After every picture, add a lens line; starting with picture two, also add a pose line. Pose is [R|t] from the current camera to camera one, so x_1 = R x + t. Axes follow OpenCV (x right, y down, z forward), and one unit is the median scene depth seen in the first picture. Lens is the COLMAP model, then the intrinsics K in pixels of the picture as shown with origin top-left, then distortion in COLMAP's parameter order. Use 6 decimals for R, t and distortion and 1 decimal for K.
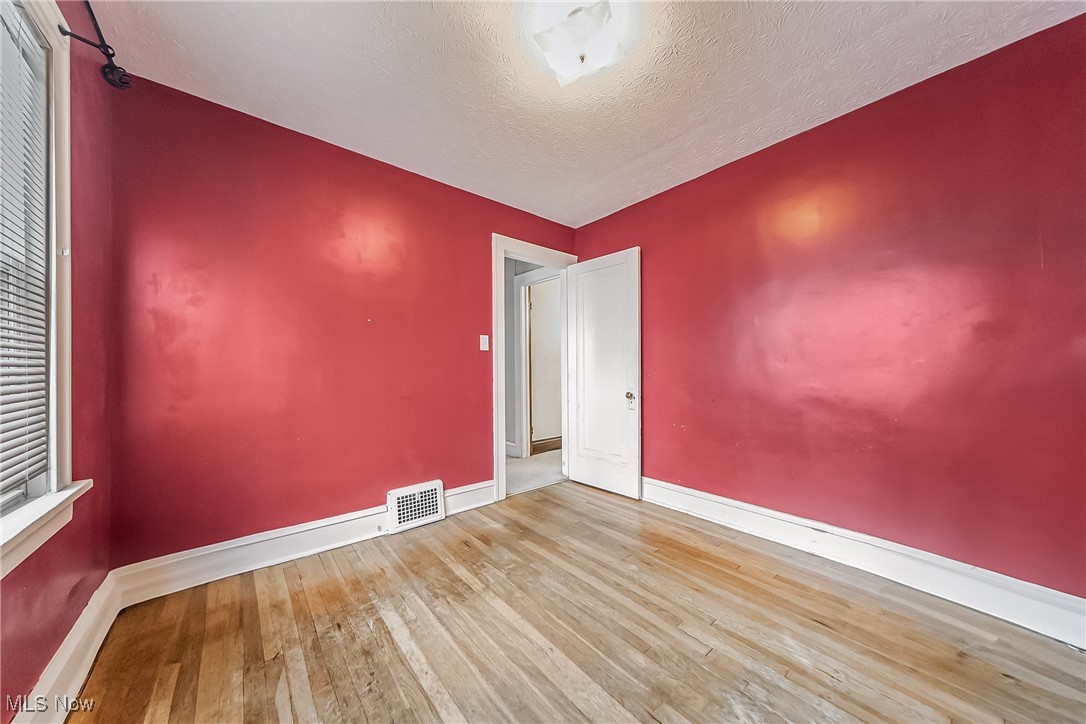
lens RADIAL K [[379.9, 0, 543.9], [0, 379.9, 362.9], [0, 0, 1]] dist [0.001683, -0.000241]
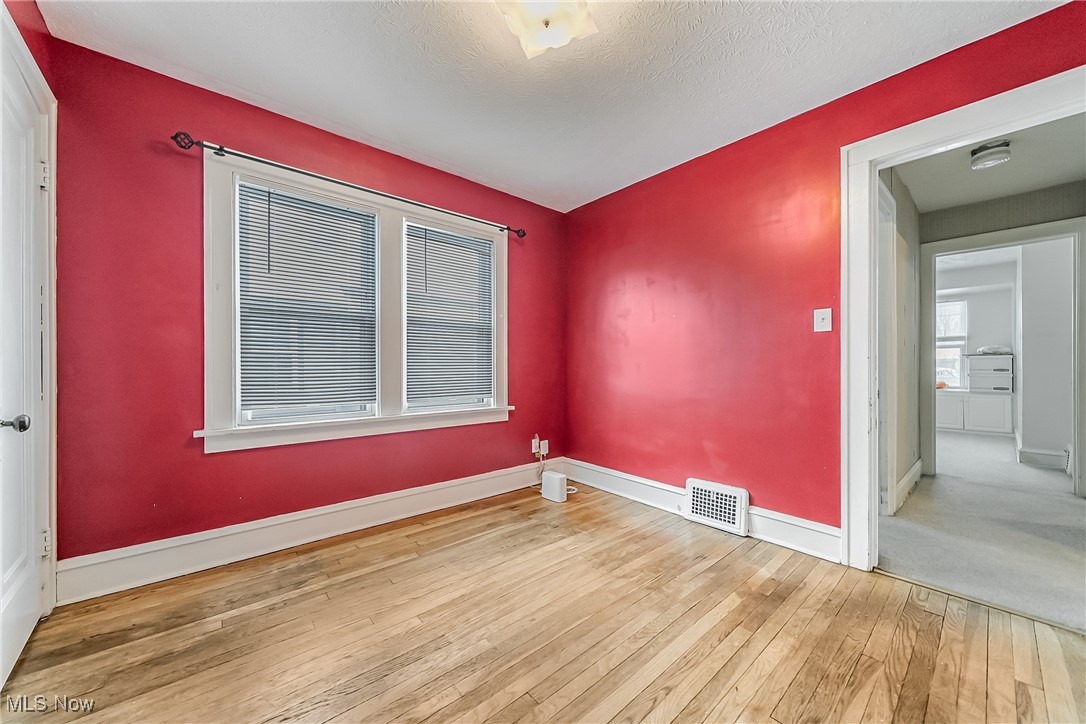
lens RADIAL K [[379.9, 0, 539.2], [0, 379.9, 366.8], [0, 0, 1]] dist [0.001683, -0.000241]
pose [[0.003635, 0.005383, -0.999979, 0.631714], [0.015597, 0.999864, 0.005439, 0.022977], [0.999872, -0.015616, 0.003550, 0.597474]]
